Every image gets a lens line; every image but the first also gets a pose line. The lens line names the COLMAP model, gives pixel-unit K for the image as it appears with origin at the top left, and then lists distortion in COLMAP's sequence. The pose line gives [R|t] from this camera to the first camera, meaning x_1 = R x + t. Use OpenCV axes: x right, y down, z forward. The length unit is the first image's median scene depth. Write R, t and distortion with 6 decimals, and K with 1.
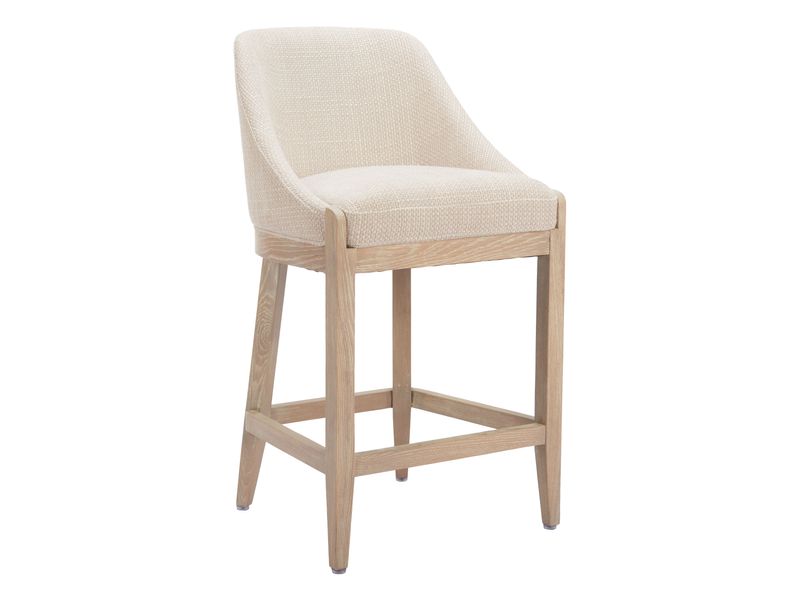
lens RADIAL K [[1629.2, 0, 400.0], [0, 1629.2, 300.0], [0, 0, 1]] dist [0.027423, 0.051095]
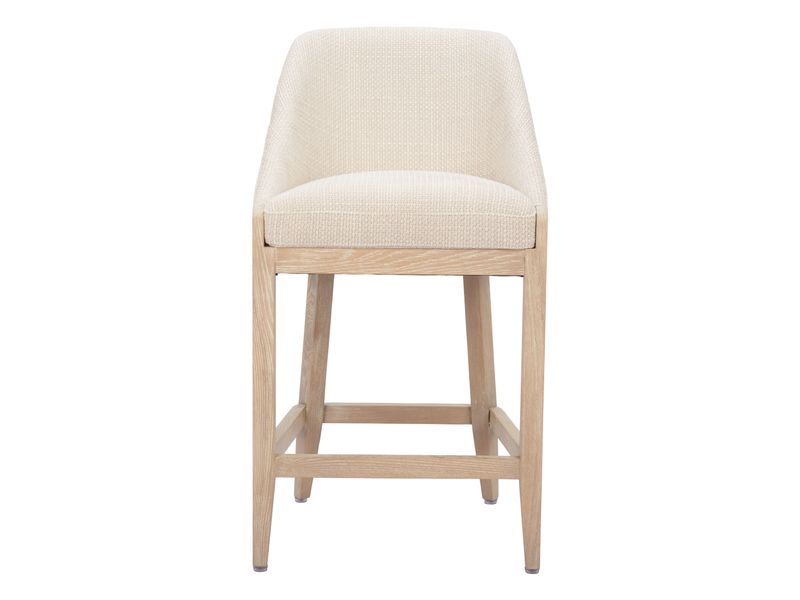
lens RADIAL K [[1650.3, 0, 400.0], [0, 1650.3, 300.0], [0, 0, 1]] dist [-0.012760, -0.049196]
pose [[0.848184, 0.099836, -0.520208, 0.541265], [-0.102362, 0.994459, 0.023955, -0.030561], [0.519717, 0.032931, 0.853704, 0.171092]]
